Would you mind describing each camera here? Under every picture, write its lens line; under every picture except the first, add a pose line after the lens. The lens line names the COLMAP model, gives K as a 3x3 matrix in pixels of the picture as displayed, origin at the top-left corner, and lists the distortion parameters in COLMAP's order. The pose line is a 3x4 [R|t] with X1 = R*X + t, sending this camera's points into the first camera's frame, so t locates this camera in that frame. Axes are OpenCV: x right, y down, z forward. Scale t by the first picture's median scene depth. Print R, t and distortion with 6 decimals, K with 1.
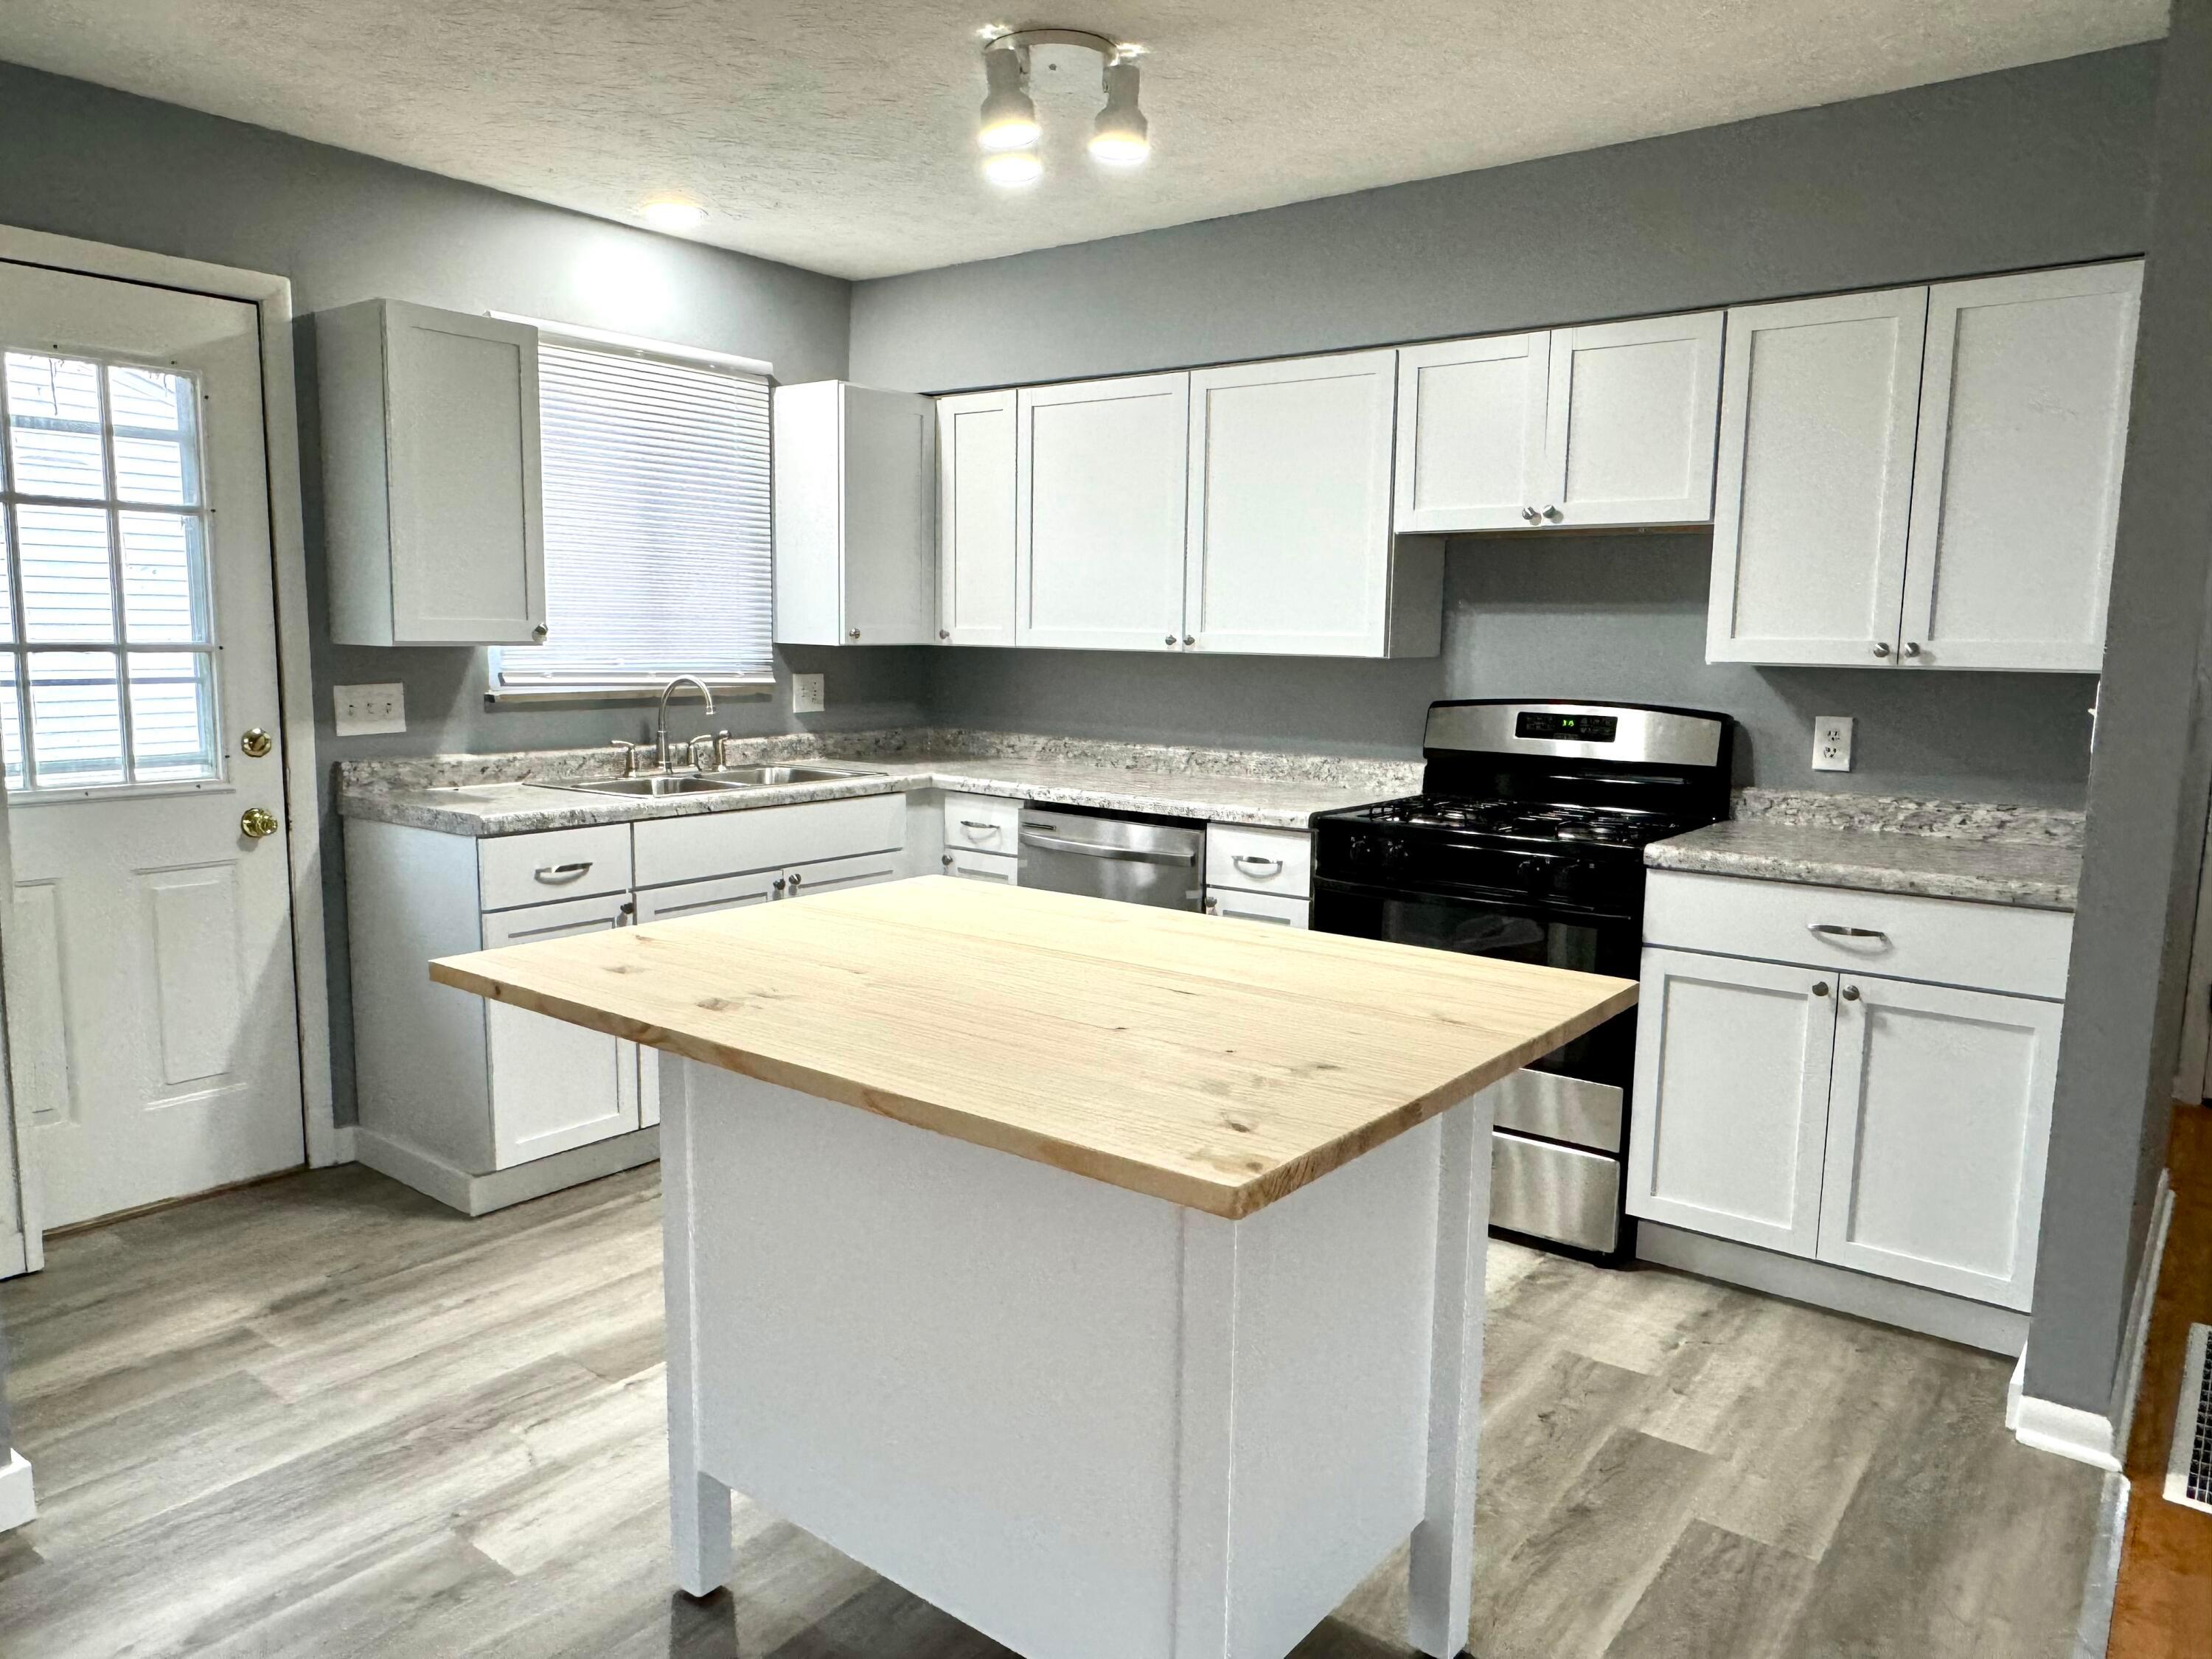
lens RADIAL K [[1476.6, 0, 1091.3], [0, 1476.6, 836.3], [0, 0, 1]] dist [-0.011474, -0.002997]
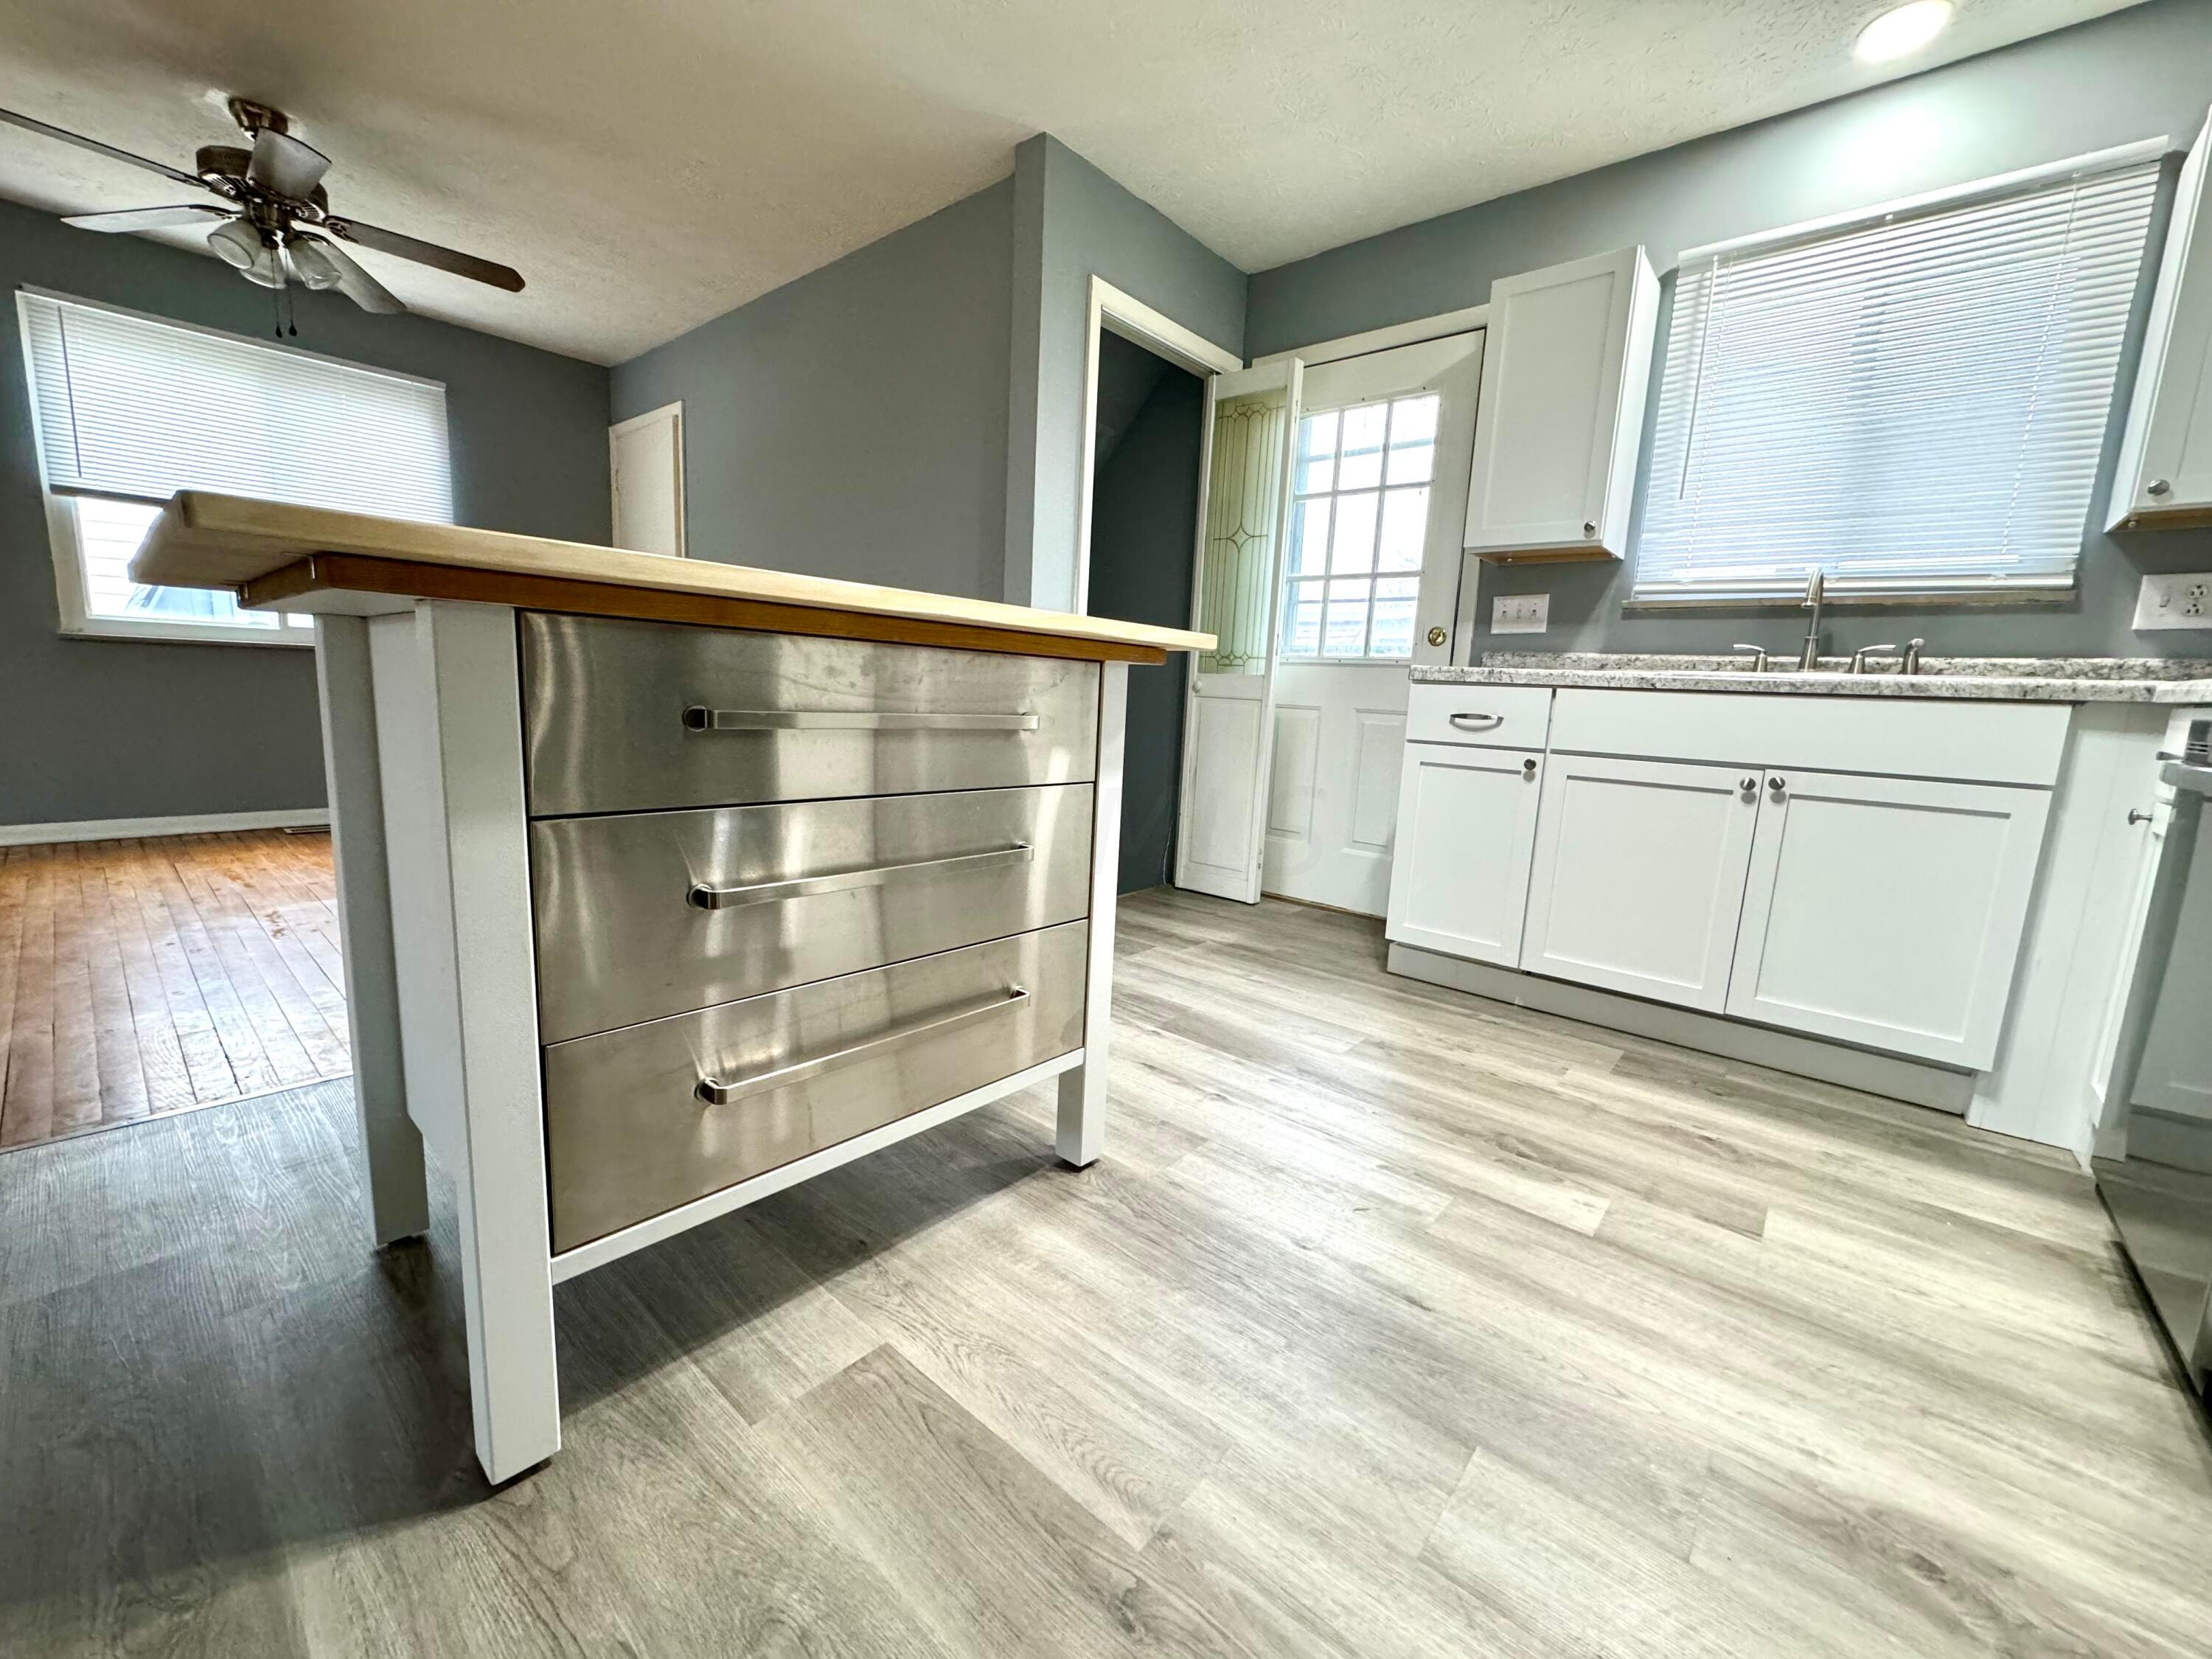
lens RADIAL K [[880.6, 0, 1114.6], [0, 880.6, 831.3], [0, 0, 1]] dist [0.001251, -0.000164]
pose [[-0.041478, 0.144296, -0.988665, 0.351122], [-0.182909, 0.971698, 0.149493, 0.053640], [0.982254, 0.187037, -0.013911, 0.690690]]
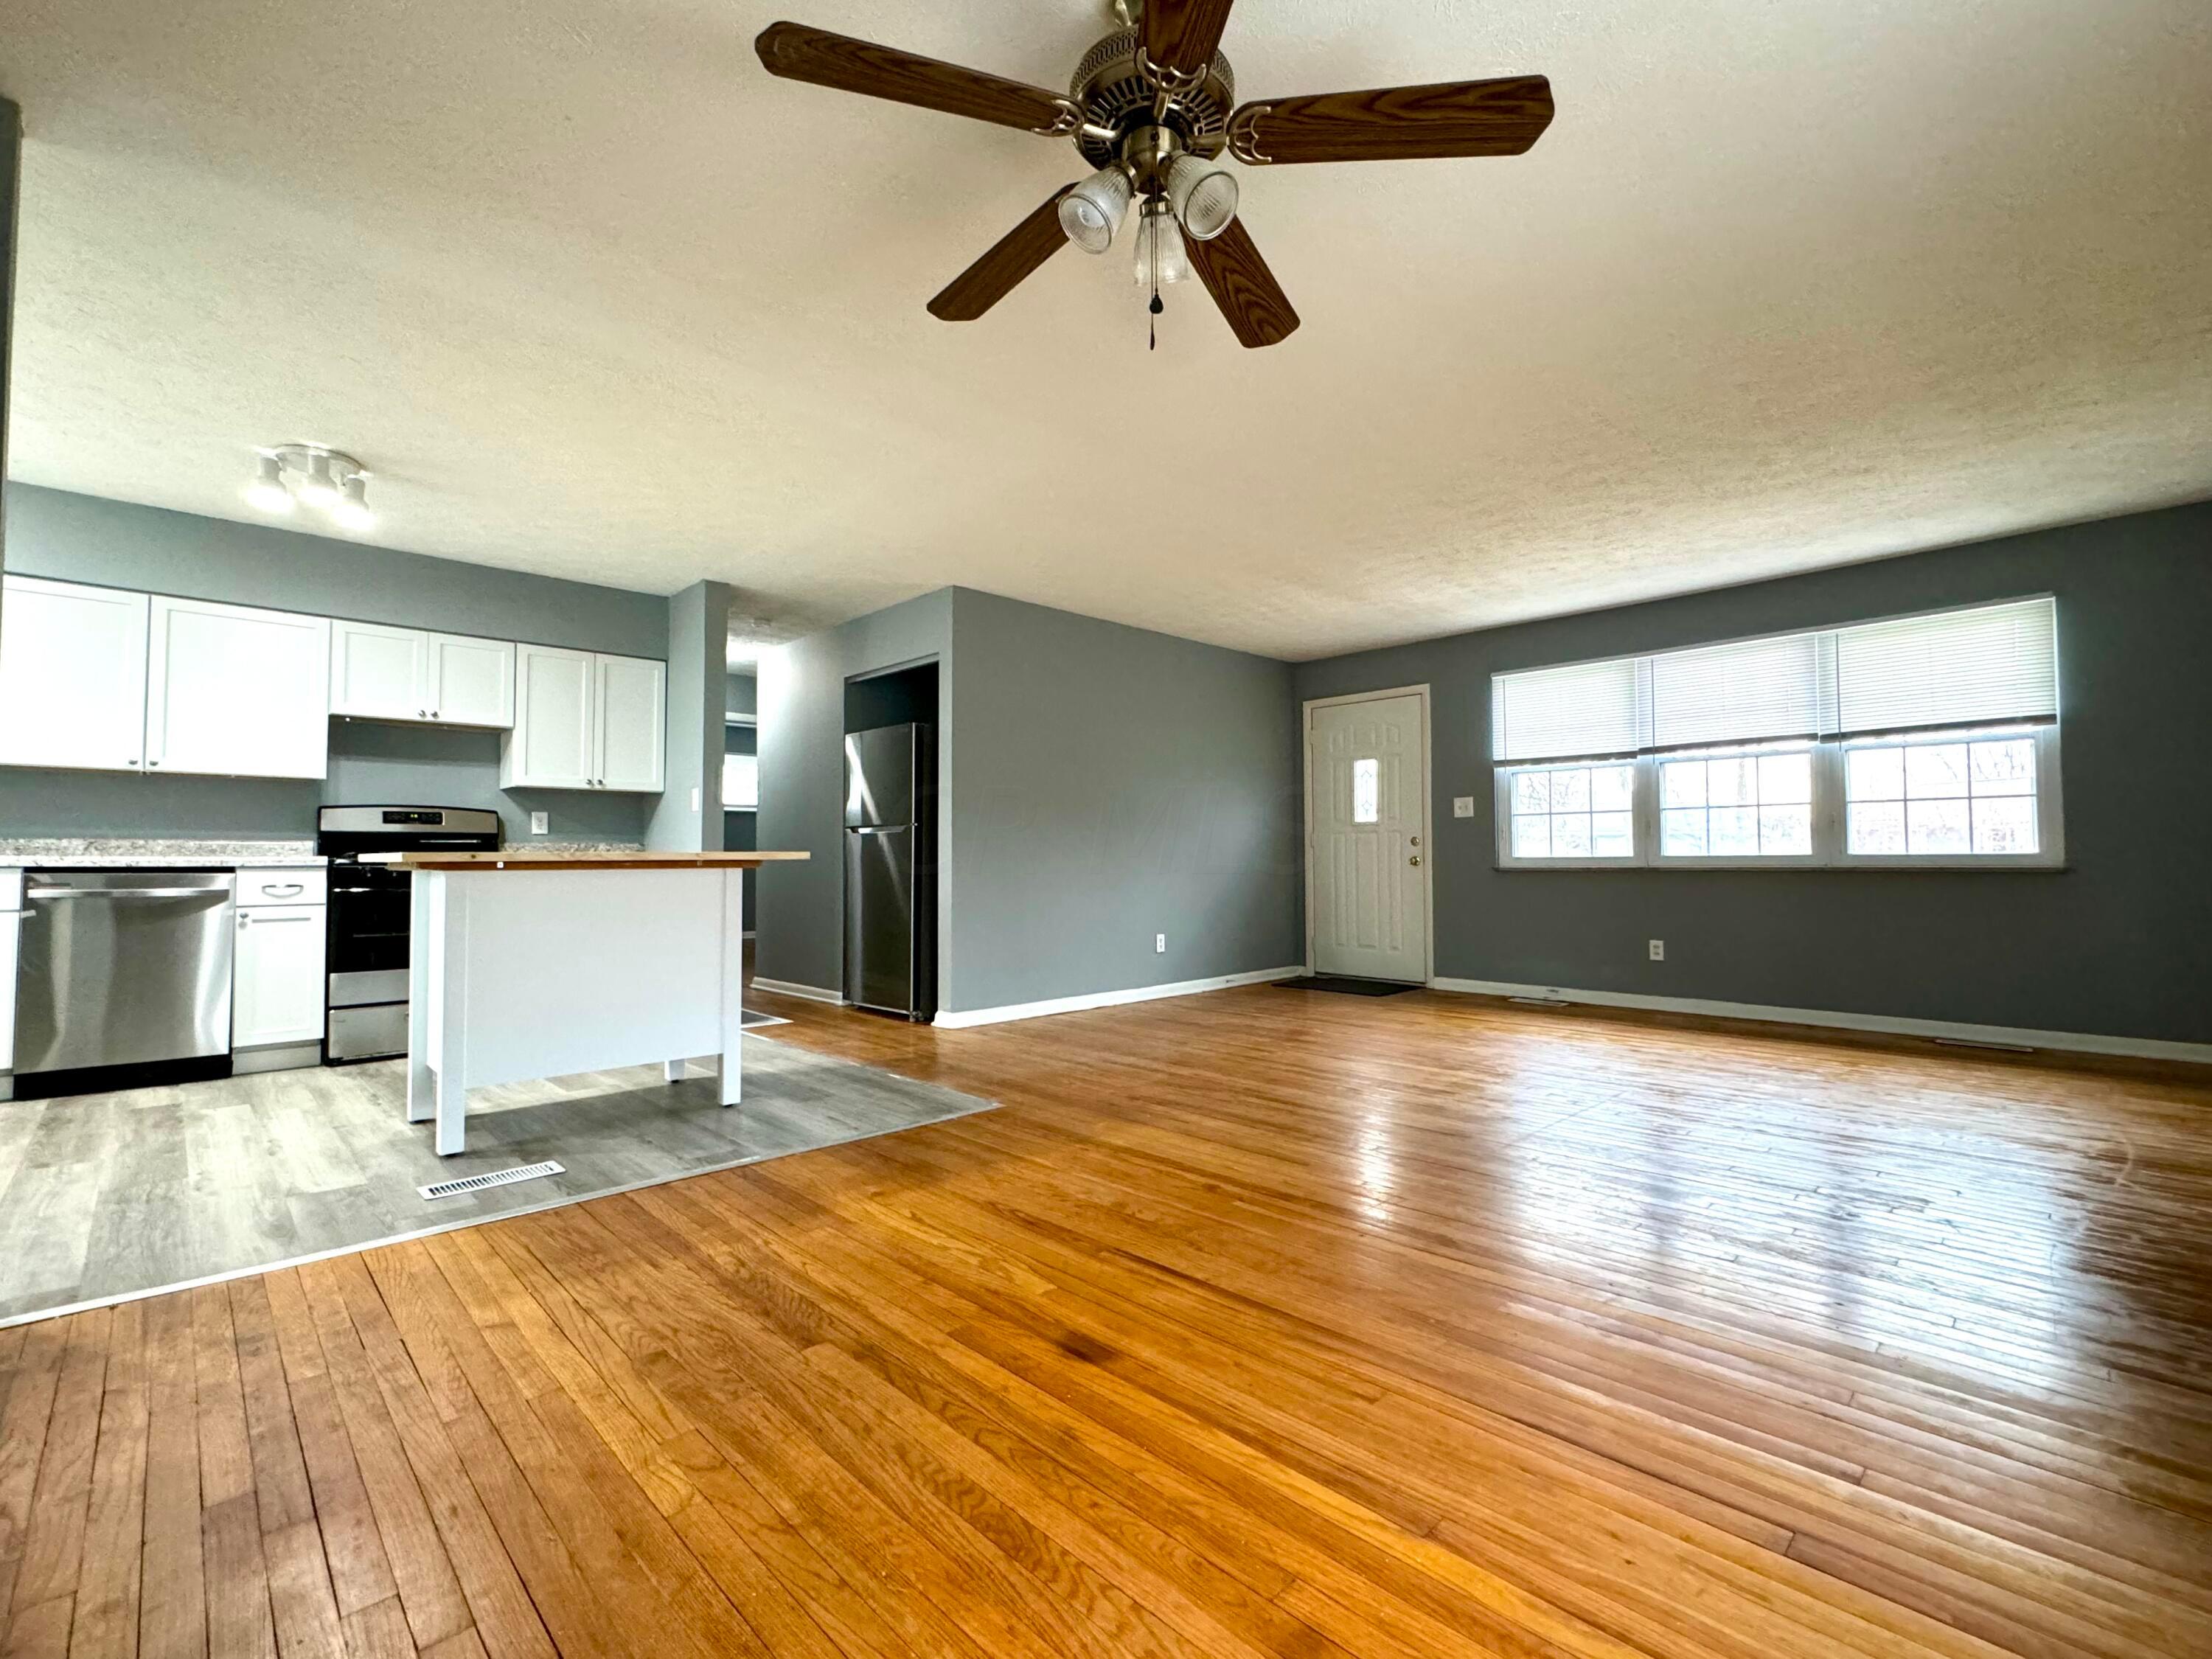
lens RADIAL K [[949.8, 0, 1102.2], [0, 949.8, 826.3], [0, 0, 1]] dist [-0.001202, -0.000170]
pose [[0.134248, 0.016991, 0.990802, -0.886748], [0.144408, 0.988844, -0.036524, 0.128642], [-0.980369, 0.147983, 0.130297, -0.116056]]
